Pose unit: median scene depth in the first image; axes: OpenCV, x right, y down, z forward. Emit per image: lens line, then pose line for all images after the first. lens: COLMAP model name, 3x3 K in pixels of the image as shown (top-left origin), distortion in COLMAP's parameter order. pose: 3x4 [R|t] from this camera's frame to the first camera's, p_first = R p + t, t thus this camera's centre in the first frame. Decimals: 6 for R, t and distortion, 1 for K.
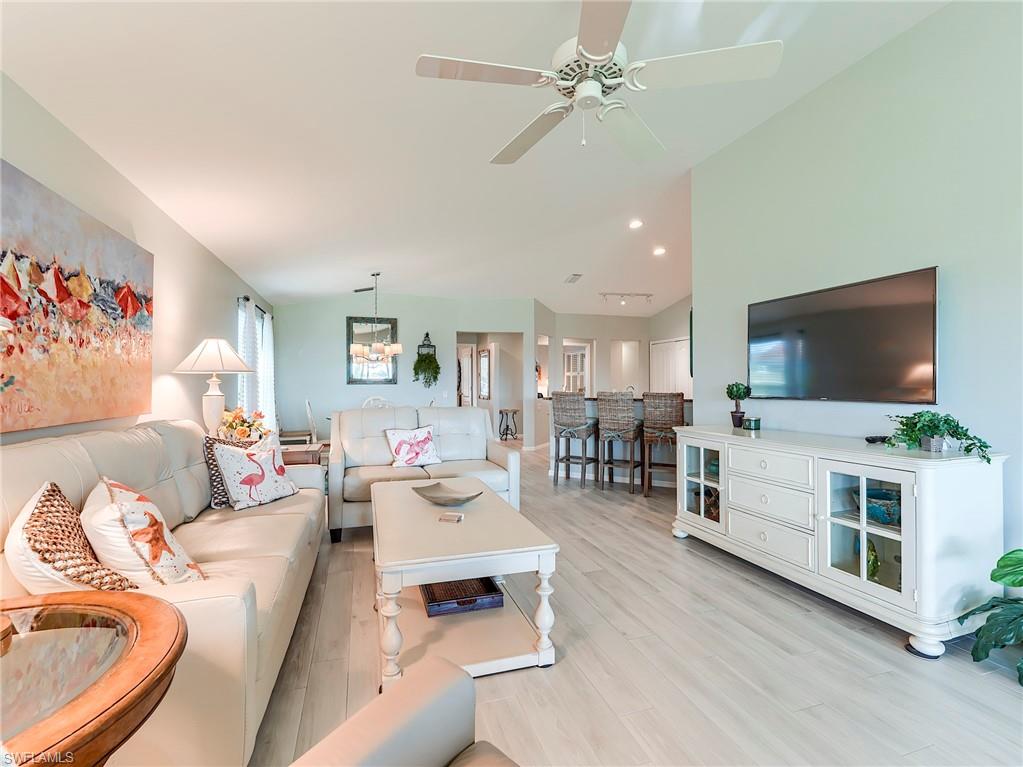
lens RADIAL K [[465.9, 0, 511.5], [0, 465.9, 383.5], [0, 0, 1]] dist [0.006736, -0.010700]
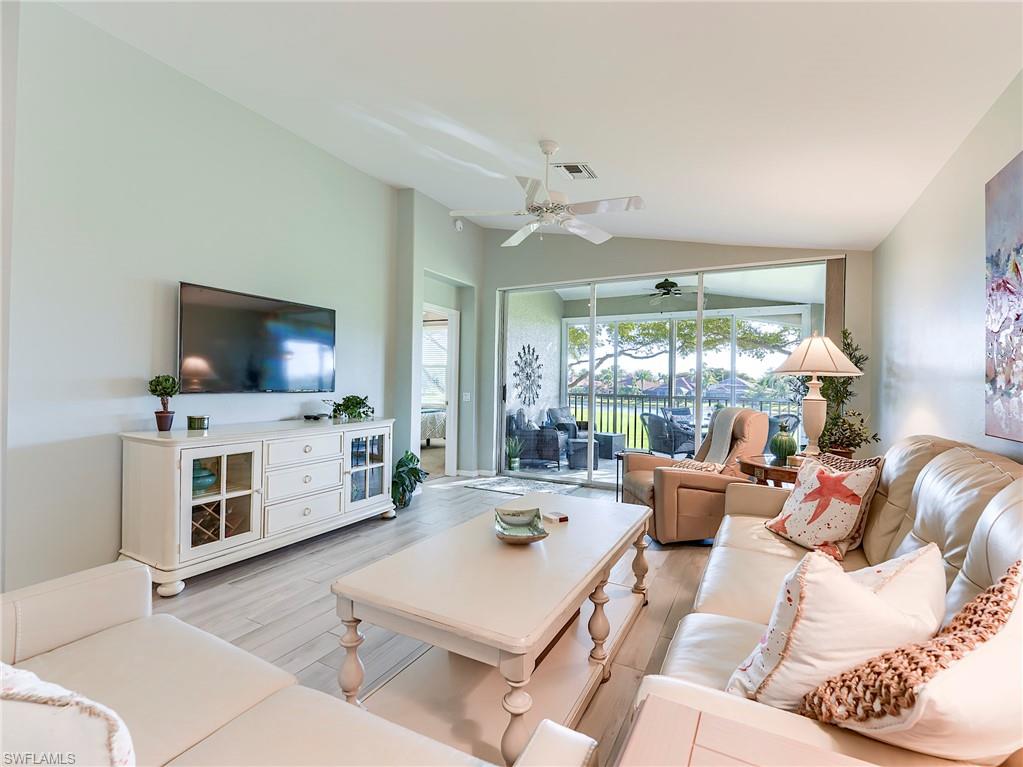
lens RADIAL K [[463.0, 0, 511.5], [0, 463.0, 383.5], [0, 0, 1]] dist [0.008561, -0.011495]
pose [[-0.696954, -0.011305, 0.717027, -0.698309], [-0.018688, 0.999822, -0.002401, 0.005475], [-0.716873, -0.015073, -0.697041, 1.599048]]
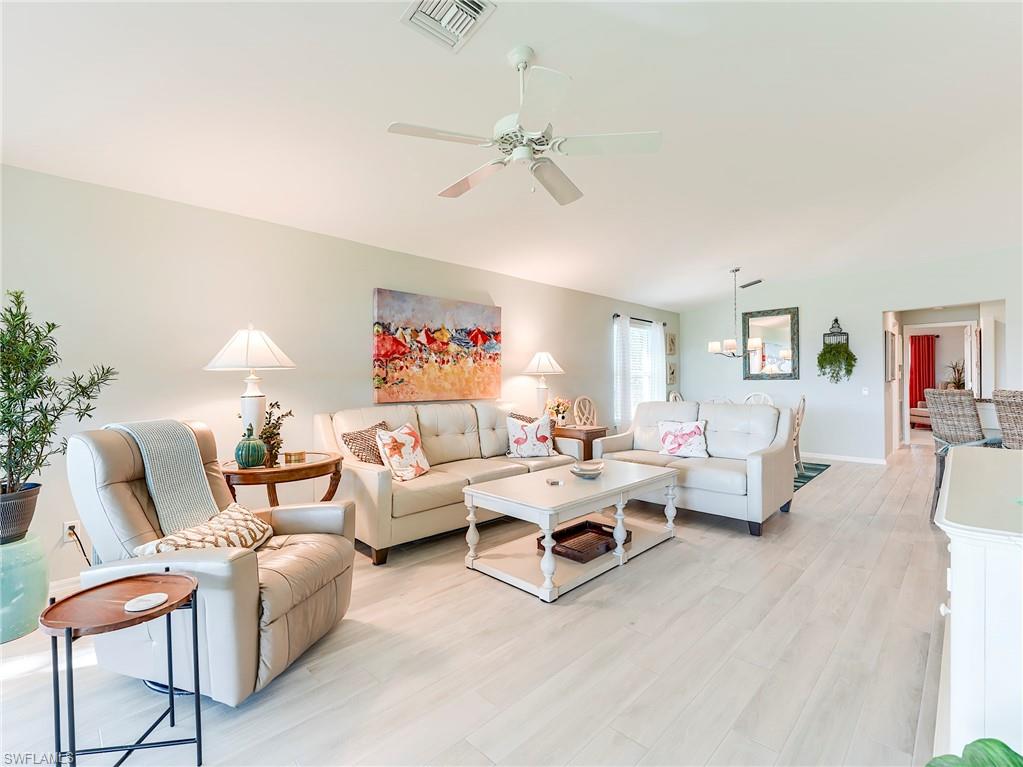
lens RADIAL K [[463.0, 0, 511.5], [0, 463.0, 383.5], [0, 0, 1]] dist [0.008561, -0.011495]
pose [[0.464112, 0.000936, -0.885776, 0.892833], [0.008607, 0.999947, 0.005567, 0.000014], [0.885735, -0.010208, 0.464080, 0.257271]]
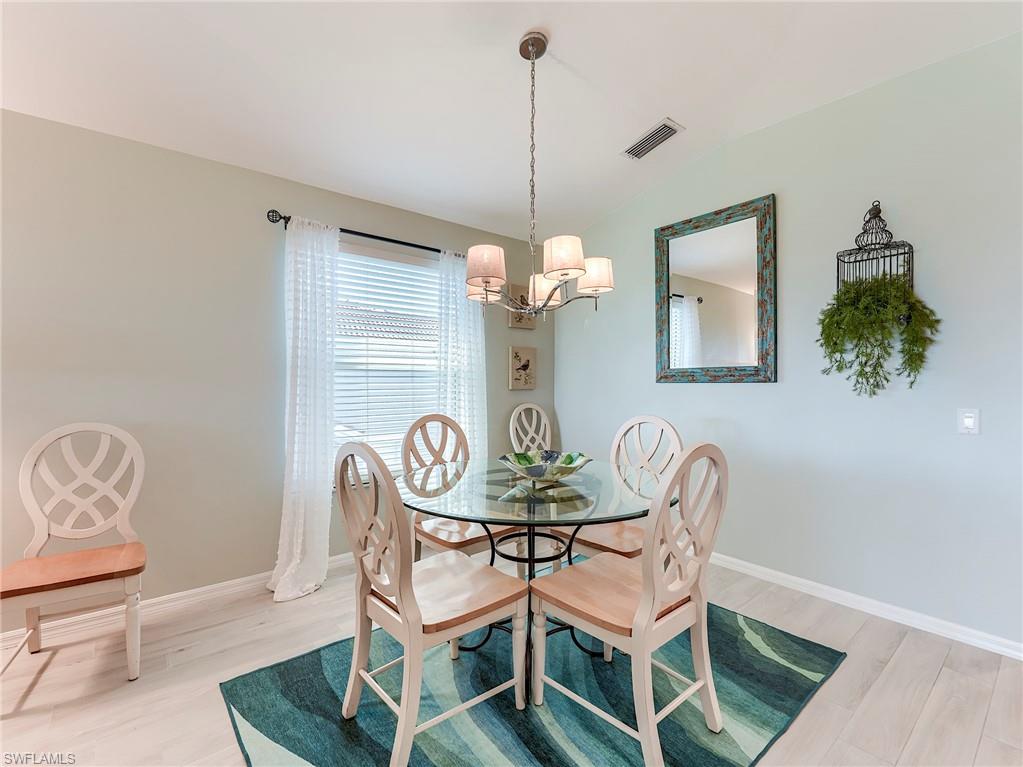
lens RADIAL K [[465.9, 0, 511.5], [0, 465.9, 383.5], [0, 0, 1]] dist [0.006736, -0.010700]
pose [[0.366920, -0.001378, -0.930252, 0.019907], [-0.000914, 0.999998, -0.001841, 0.010957], [0.930252, 0.001526, 0.366918, 2.082236]]
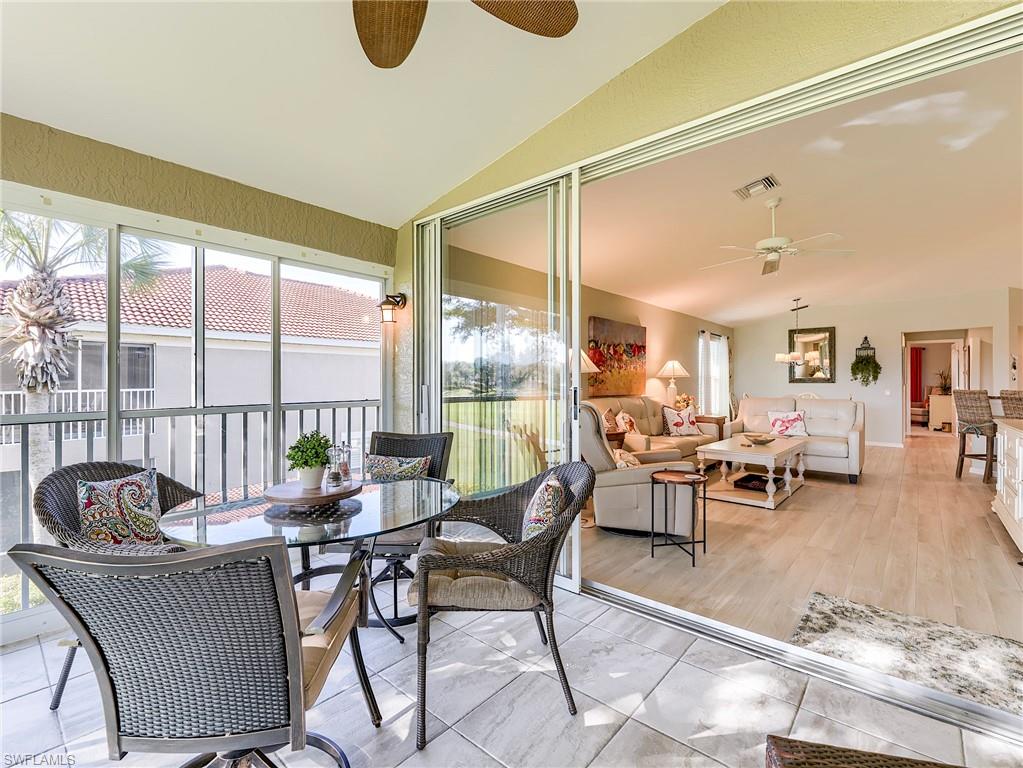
lens RADIAL K [[465.9, 0, 511.5], [0, 465.9, 384.0], [0, 0, 1]] dist [0.006736, -0.010700]
pose [[0.515817, 0.003518, -0.856692, 1.027591], [-0.001337, 0.999994, 0.003301, 0.004660], [0.856698, -0.000558, 0.515819, -0.914369]]
